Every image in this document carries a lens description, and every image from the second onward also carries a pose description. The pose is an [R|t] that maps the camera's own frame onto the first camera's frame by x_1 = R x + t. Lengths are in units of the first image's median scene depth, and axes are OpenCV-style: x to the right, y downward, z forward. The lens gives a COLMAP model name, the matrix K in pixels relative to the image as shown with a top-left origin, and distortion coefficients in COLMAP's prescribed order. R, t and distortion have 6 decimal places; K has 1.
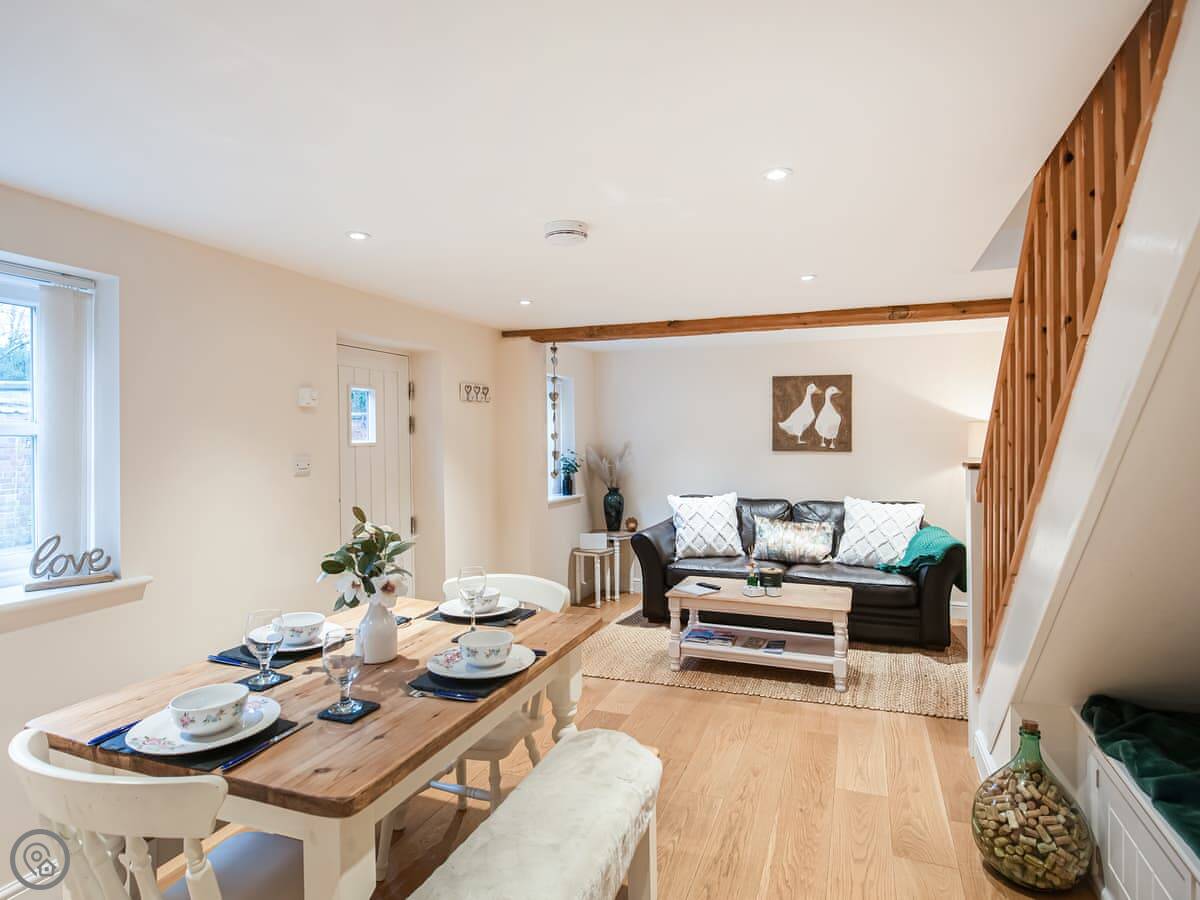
lens RADIAL K [[670.6, 0, 600.0], [0, 670.6, 450.0], [0, 0, 1]] dist [-0.010127, -0.002514]
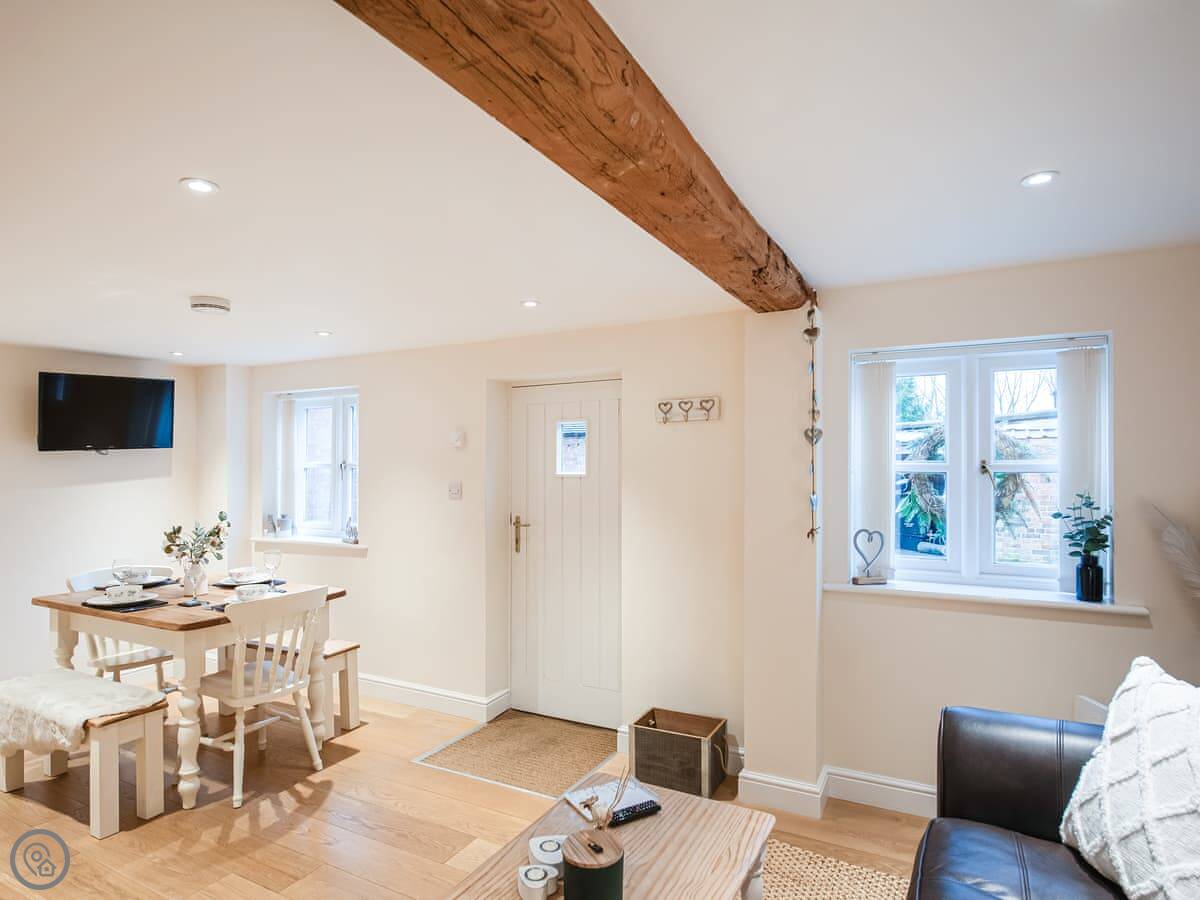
lens RADIAL K [[687.3, 0, 601.9], [0, 687.3, 480.3], [0, 0, 1]] dist [0.001564, 0.000461]
pose [[-0.118819, 0.026017, -0.992575, 0.592951], [-0.013259, 0.999526, 0.027786, -0.026670], [0.992827, 0.016462, -0.118417, 0.999732]]
